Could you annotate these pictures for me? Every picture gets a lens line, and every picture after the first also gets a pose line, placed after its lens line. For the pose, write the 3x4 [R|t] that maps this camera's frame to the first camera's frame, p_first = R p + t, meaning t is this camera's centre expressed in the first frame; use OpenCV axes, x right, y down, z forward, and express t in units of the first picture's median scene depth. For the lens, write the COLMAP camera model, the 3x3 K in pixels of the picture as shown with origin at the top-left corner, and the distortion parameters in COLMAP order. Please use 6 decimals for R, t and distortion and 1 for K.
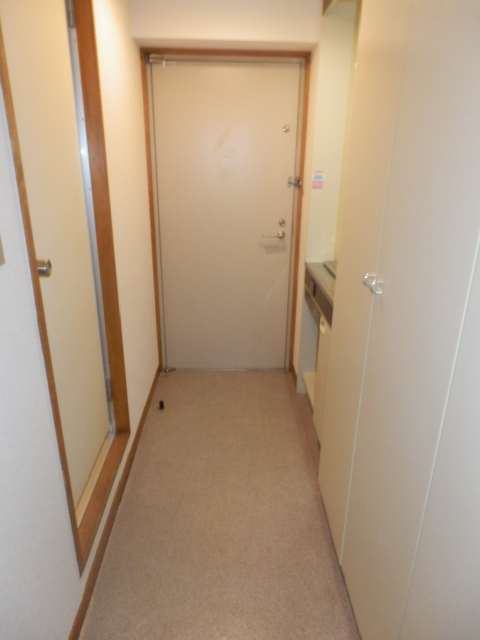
lens RADIAL K [[452.7, 0, 240.0], [0, 452.7, 320.0], [0, 0, 1]] dist [0.000150, 0.000023]
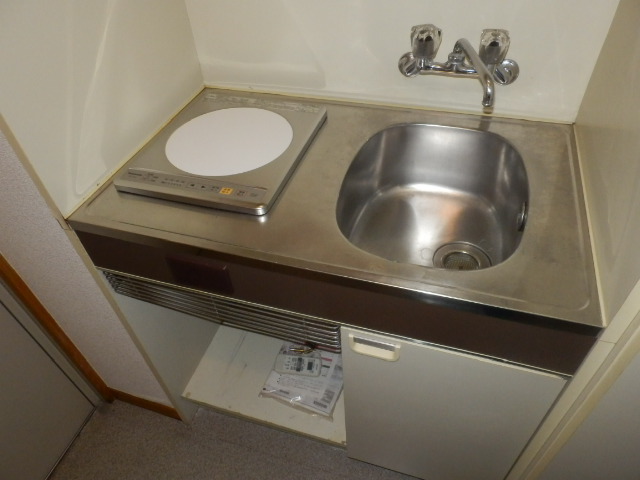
lens RADIAL K [[455.1, 0, 320.2], [0, 455.1, 241.3], [0, 0, 1]] dist [-0.002602, 0.000280]
pose [[0.328567, -0.684274, 0.651009, -0.014655], [0.397222, 0.725469, 0.562058, -0.236766], [-0.856889, 0.073922, 0.510174, 0.731726]]
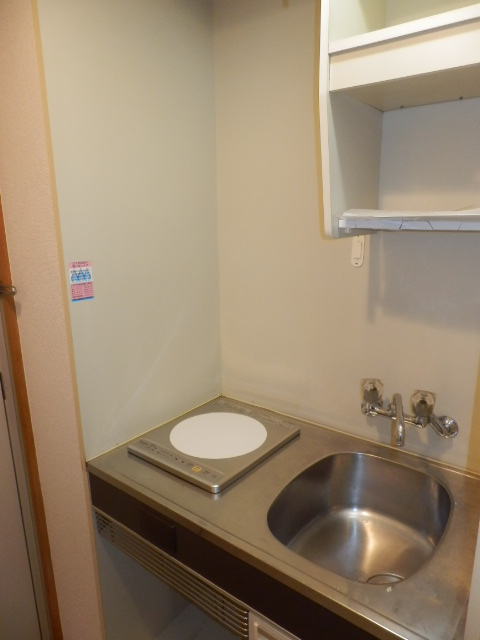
lens RADIAL K [[455.1, 0, 241.6], [0, 455.1, 323.5], [0, 0, 1]] dist [-0.002602, 0.000280]
pose [[0.635610, -0.213385, 0.741934, -0.063082], [0.300049, 0.953768, 0.017260, -0.231333], [-0.711316, 0.211646, 0.670251, 0.603123]]
